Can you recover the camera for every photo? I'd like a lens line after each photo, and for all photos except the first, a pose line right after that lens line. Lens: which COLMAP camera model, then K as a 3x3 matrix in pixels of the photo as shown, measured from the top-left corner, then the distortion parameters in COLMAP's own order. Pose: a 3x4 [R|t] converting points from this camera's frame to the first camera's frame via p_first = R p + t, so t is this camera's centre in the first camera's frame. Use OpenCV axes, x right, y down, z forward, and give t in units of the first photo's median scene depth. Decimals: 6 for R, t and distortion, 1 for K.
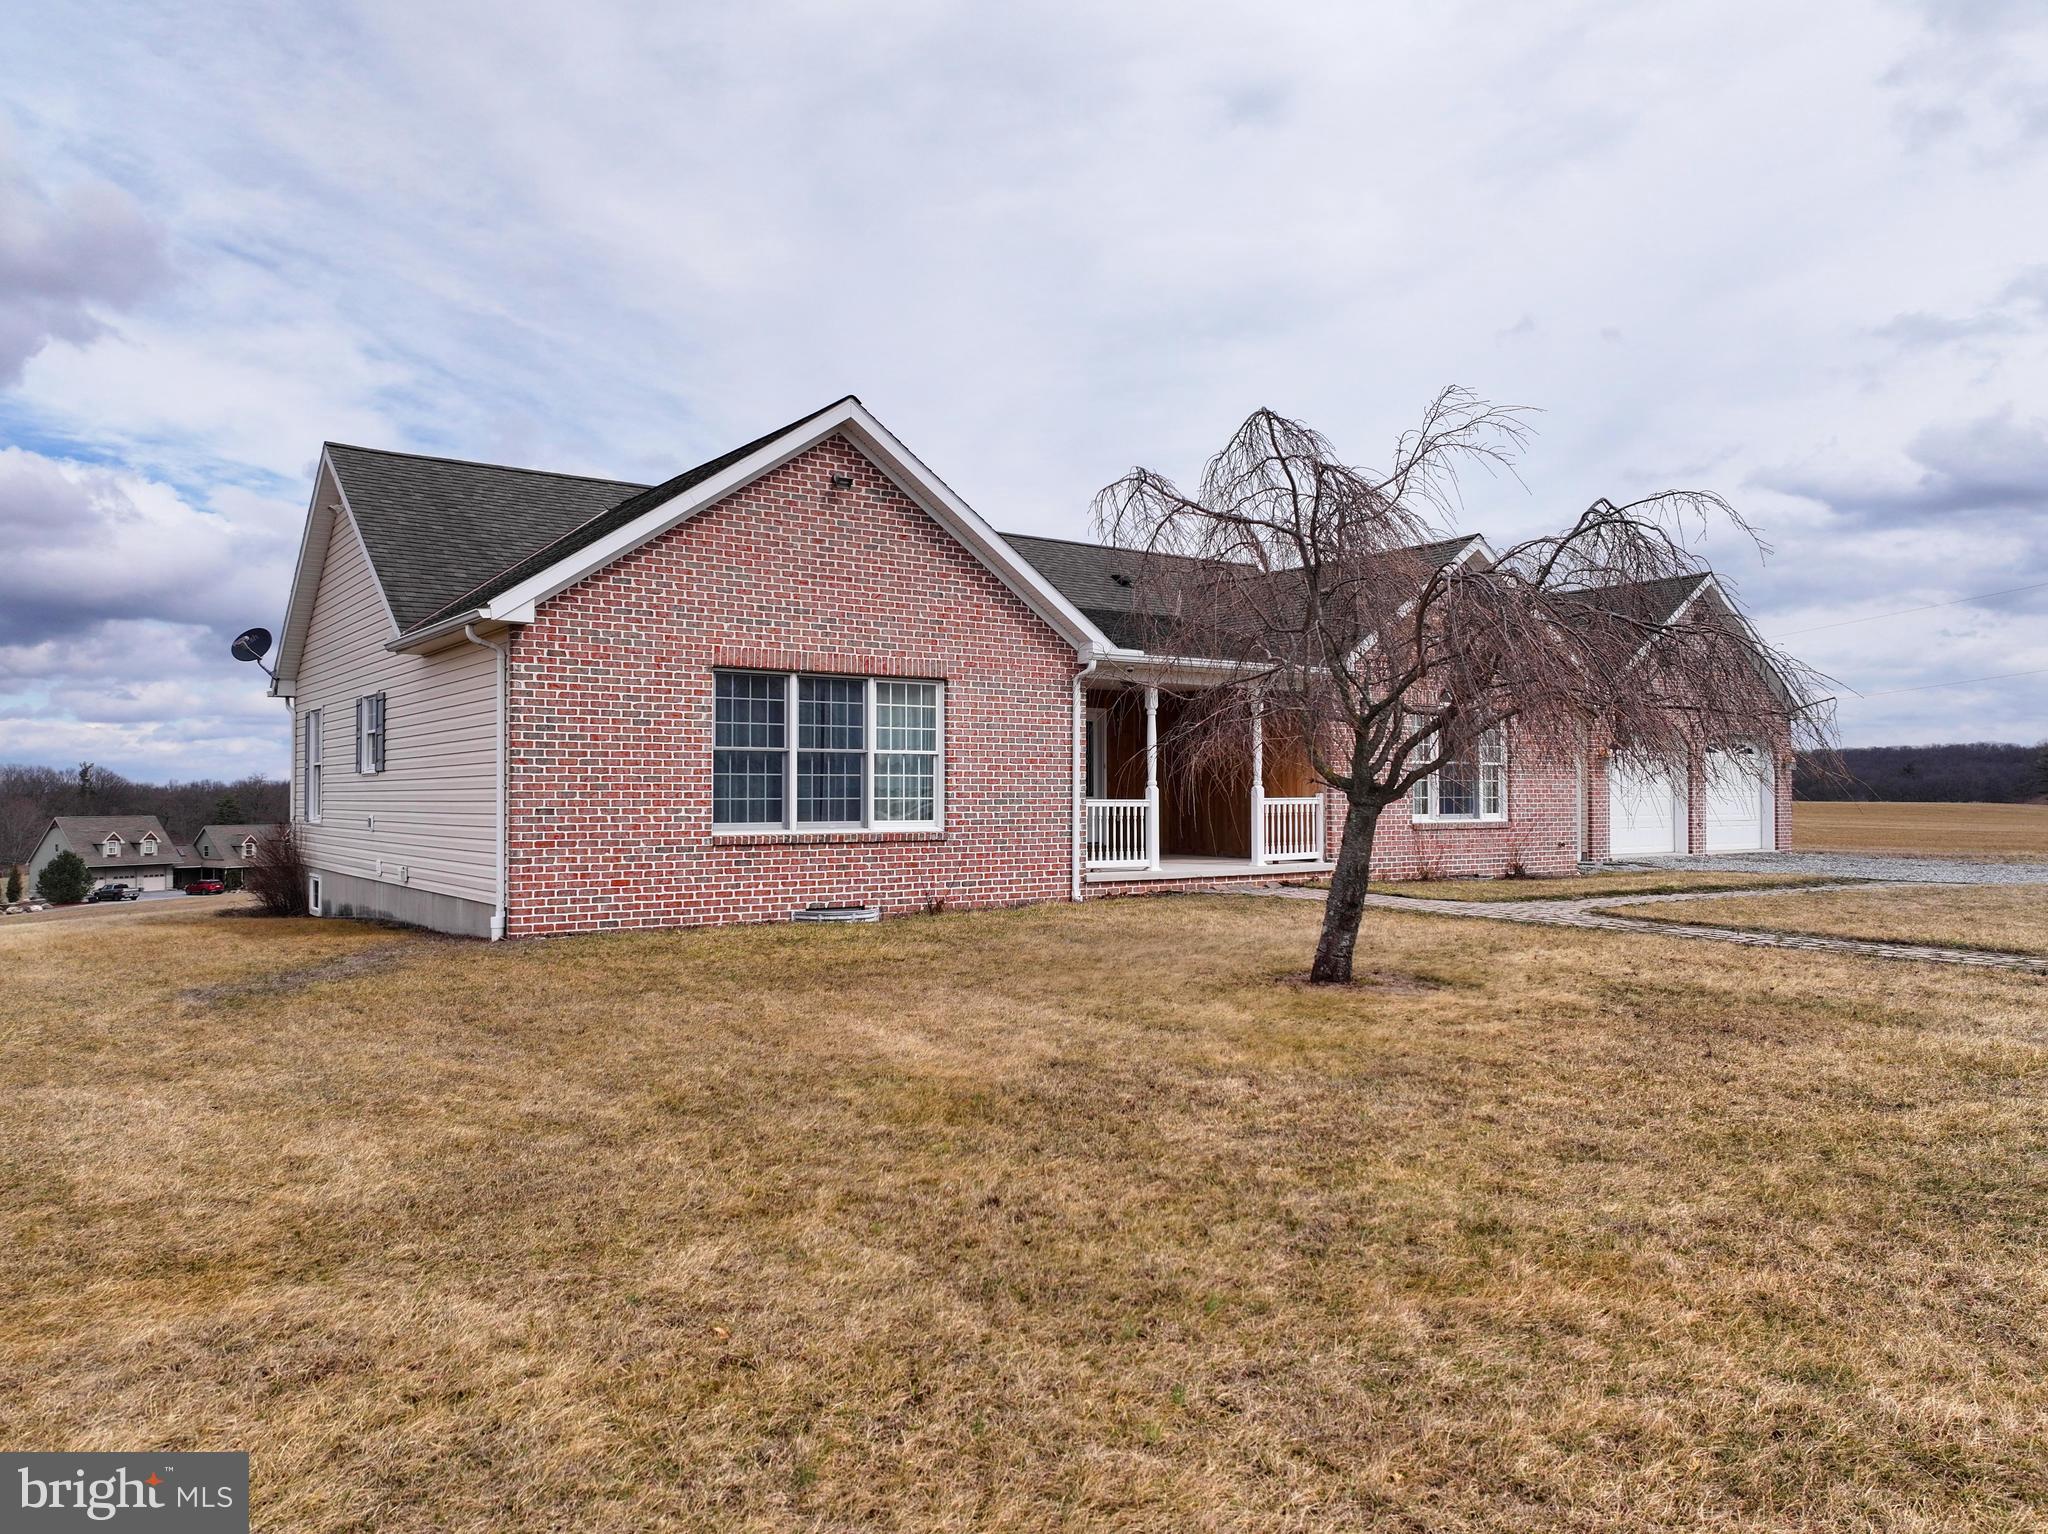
lens RADIAL K [[1450.1, 0, 1039.8], [0, 1450.1, 779.1], [0, 0, 1]] dist [-0.011157, 0.023838]
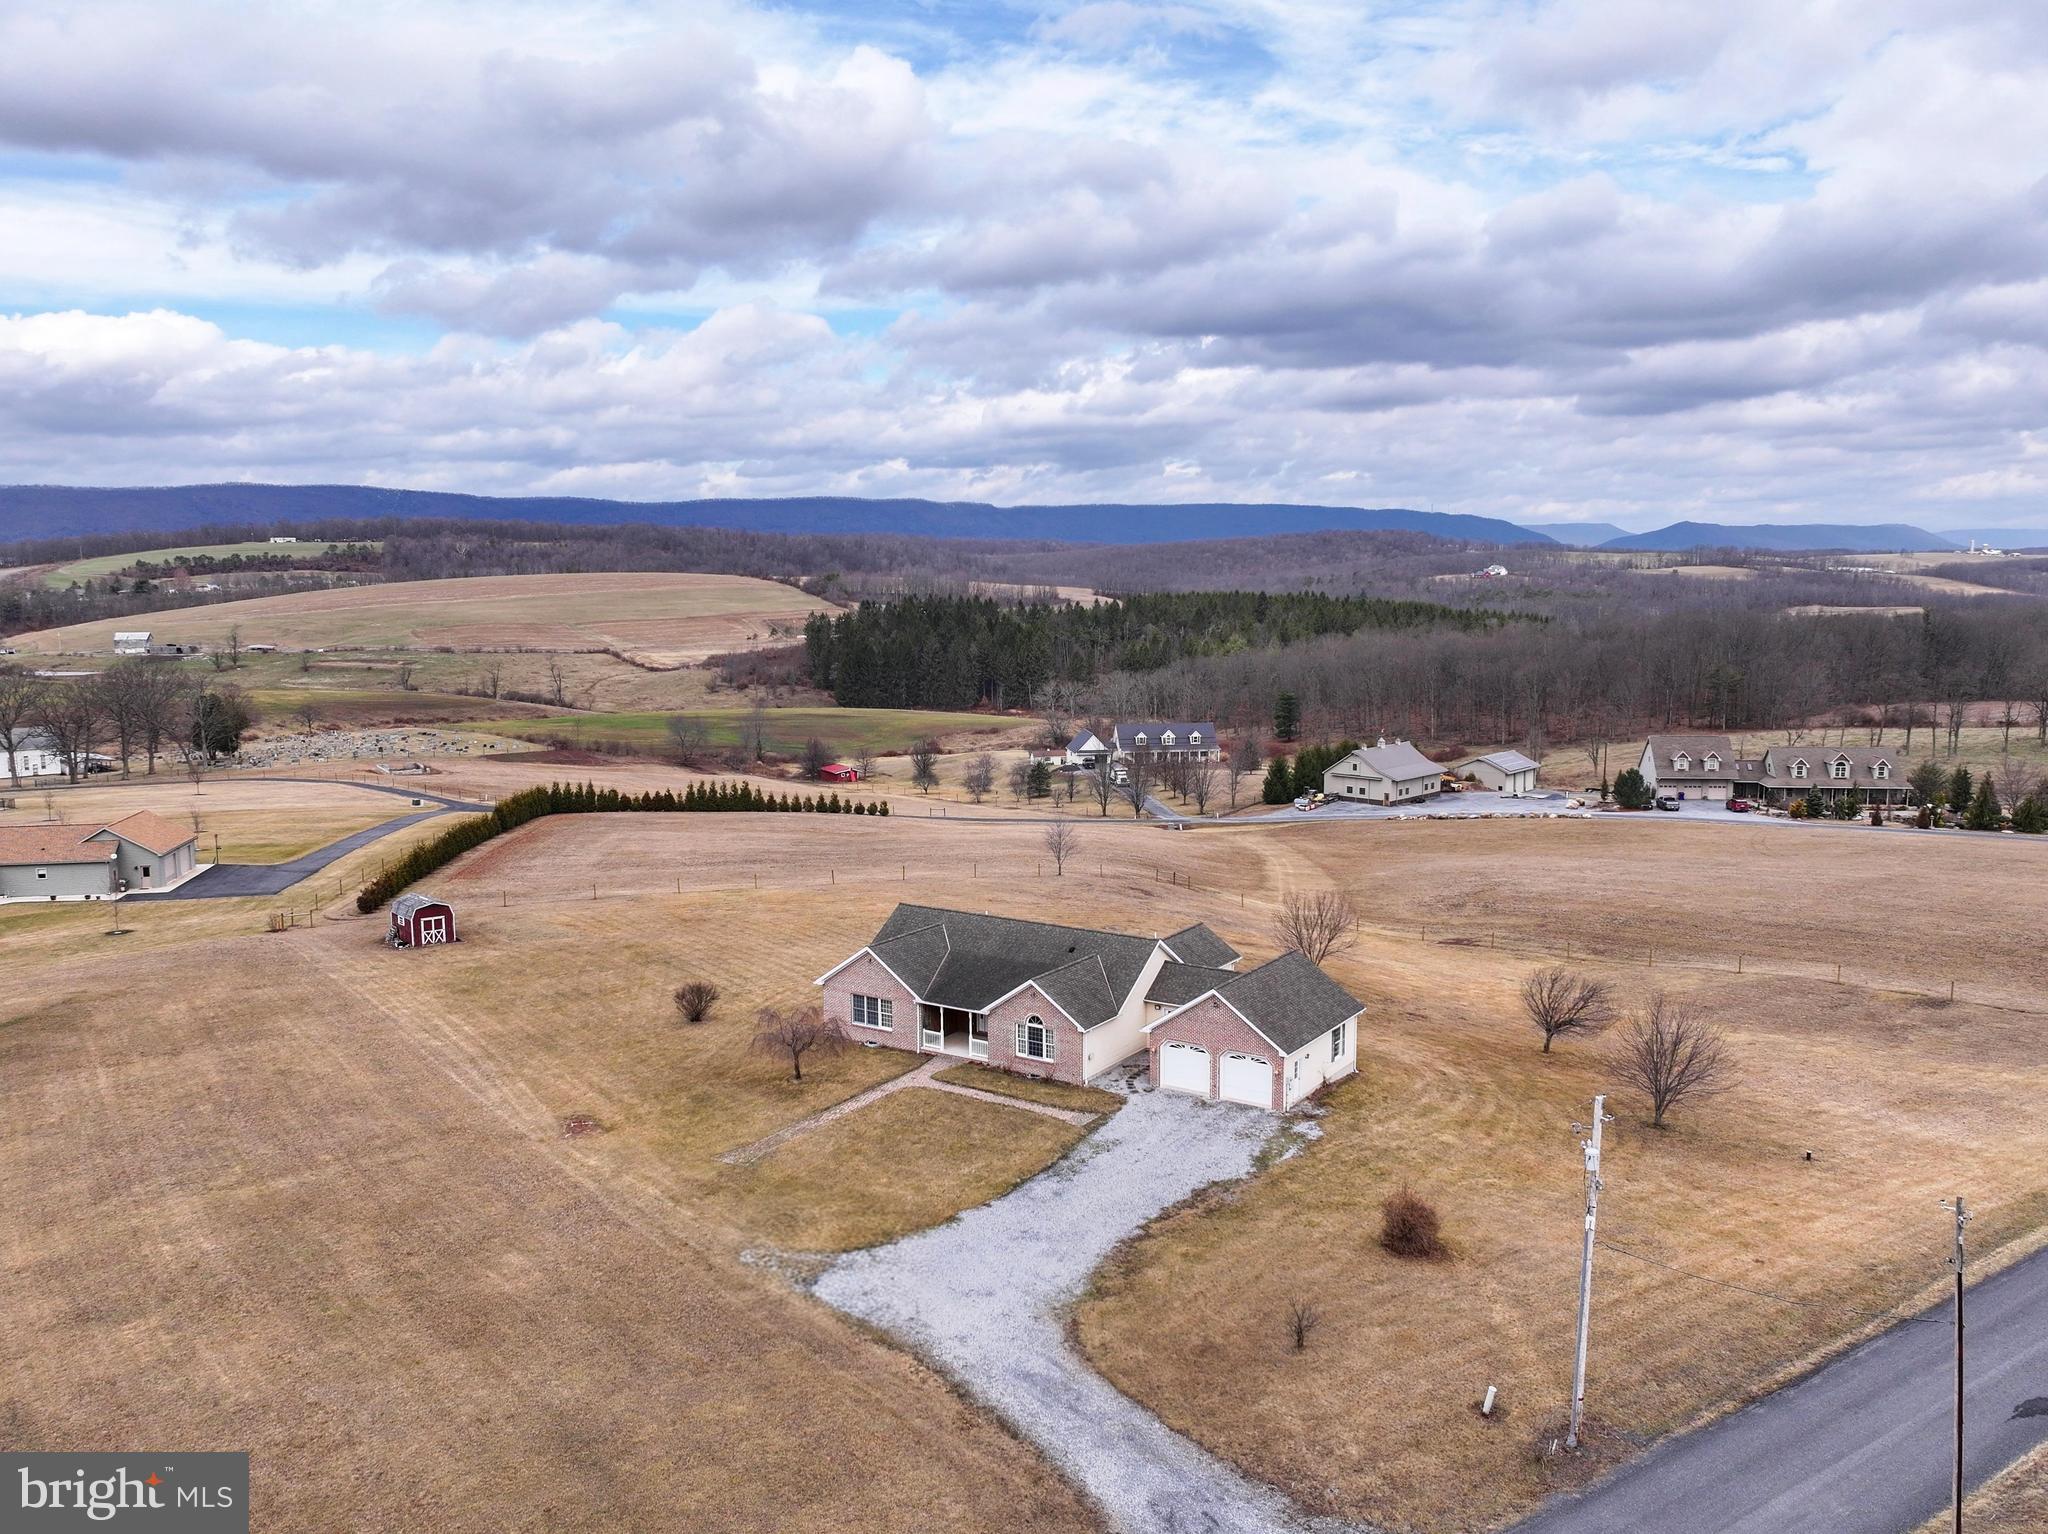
lens RADIAL K [[1664.3, 0, 1016.3], [0, 1664.3, 767.7], [0, 0, 1]] dist [0.013095, -0.015972]
pose [[0.355487, 0.122603, -0.926605, 5.100616], [0.013168, 0.990604, 0.136123, -1.579122], [0.934588, -0.060592, 0.350533, -0.500458]]
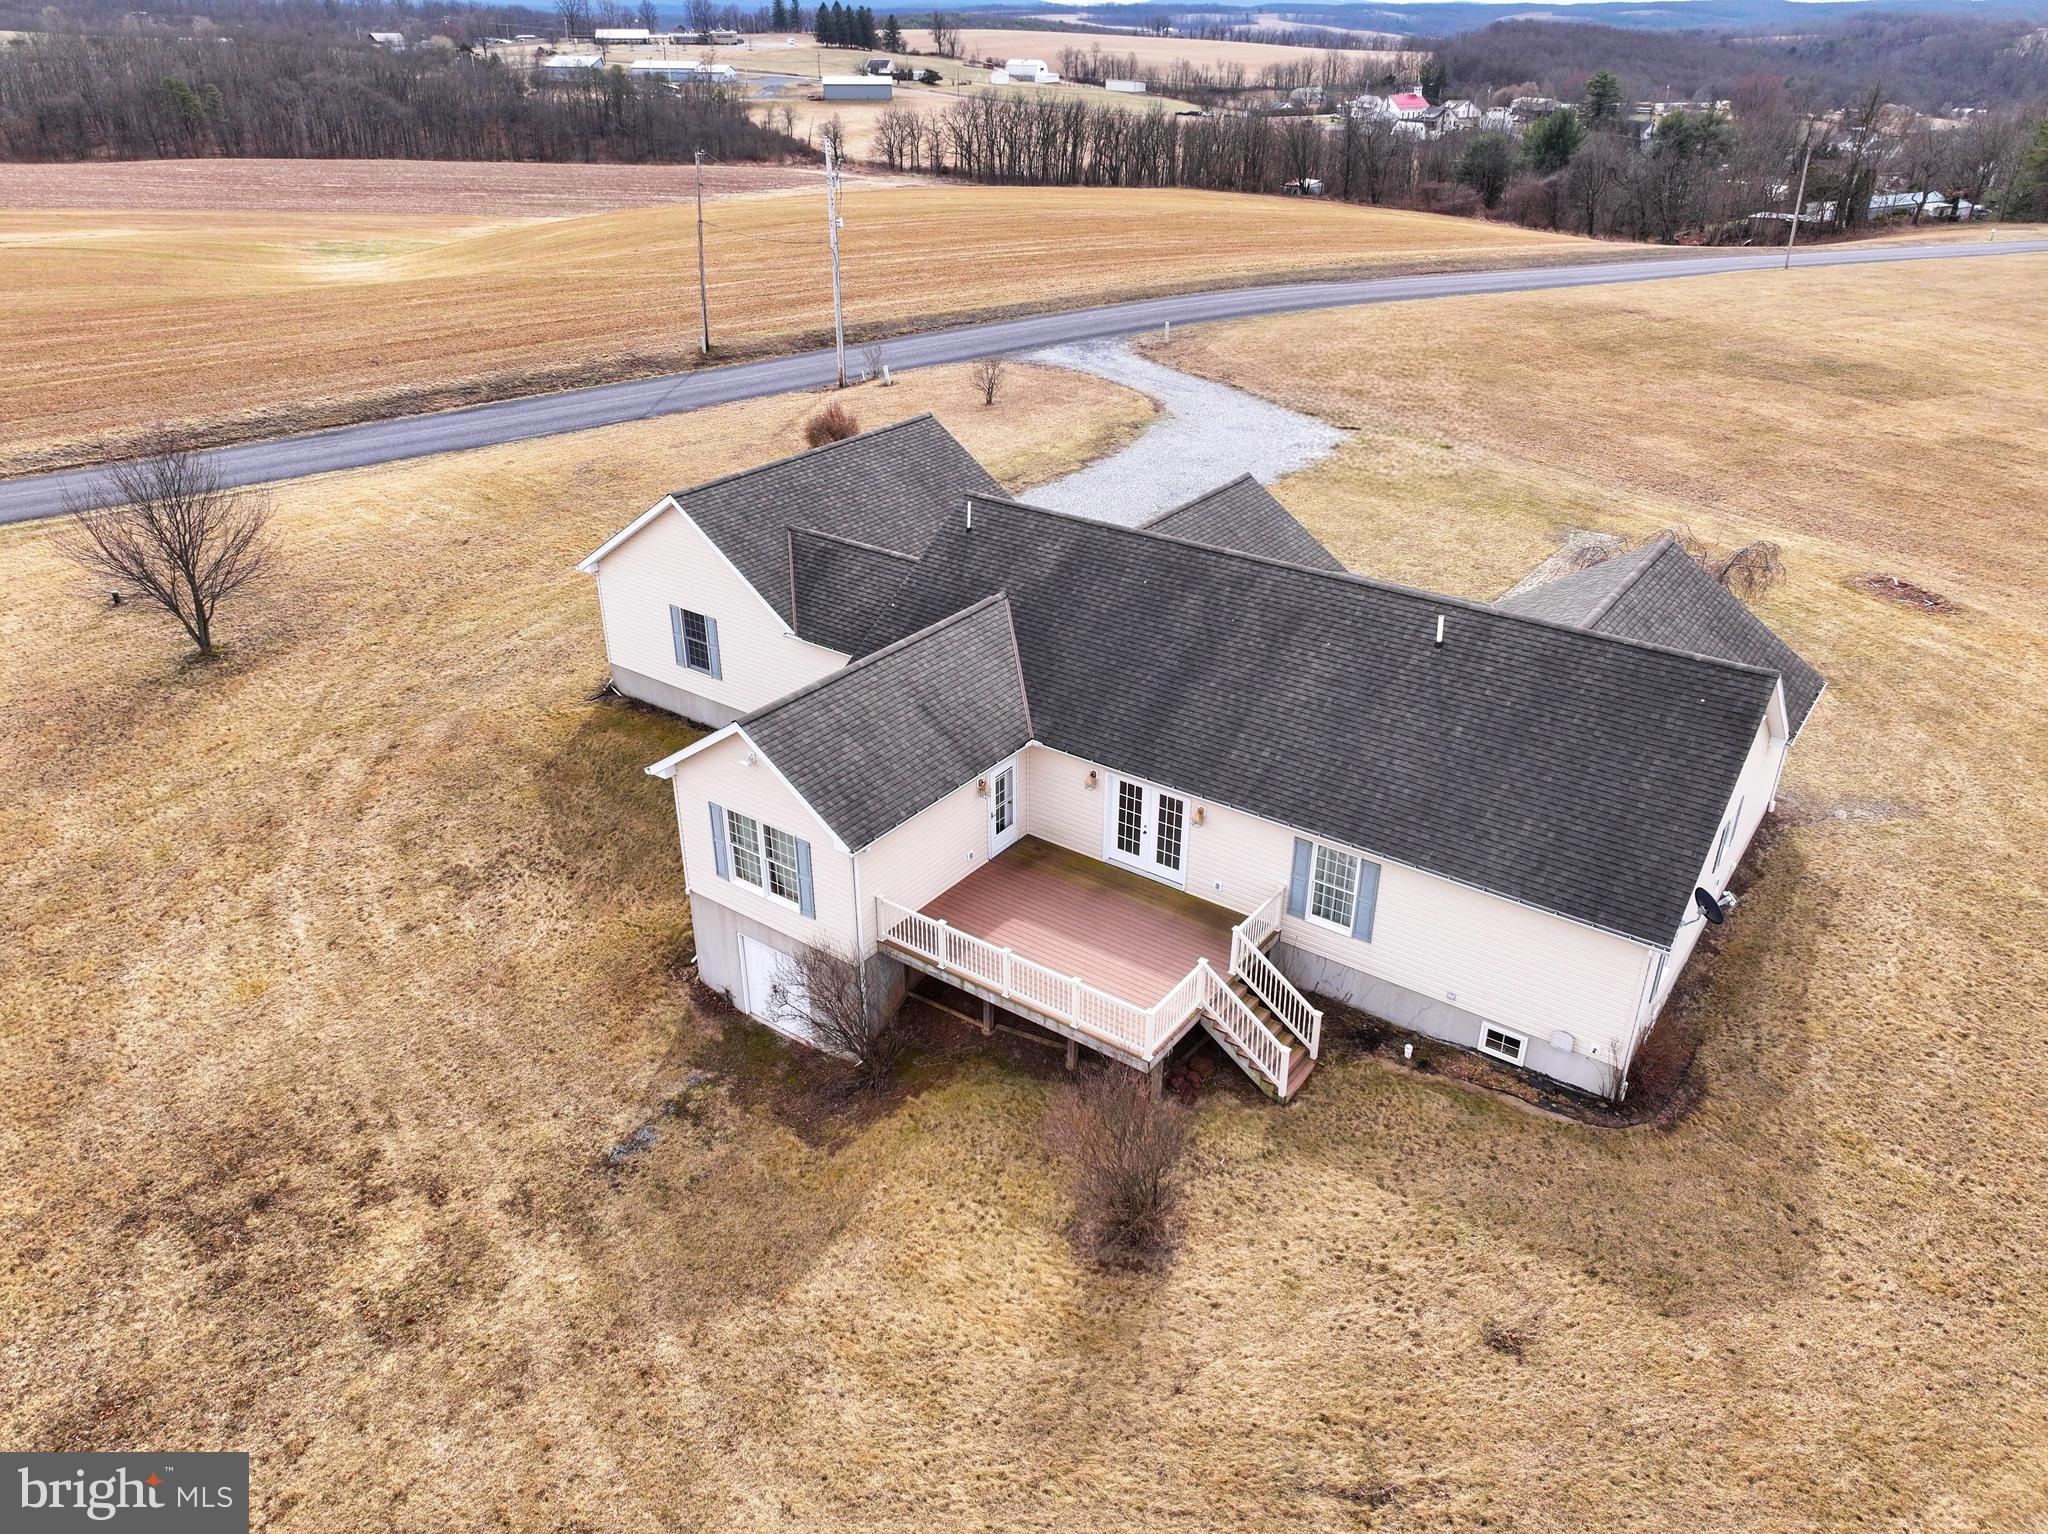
lens RADIAL K [[1450.1, 0, 1026.7], [0, 1450.1, 762.8], [0, 0, 1]] dist [-0.011157, 0.023838]
pose [[-0.311007, -0.441322, 0.841730, -1.662000], [-0.015879, 0.887941, 0.459684, -0.876210], [-0.950275, 0.129599, -0.283163, 2.378887]]
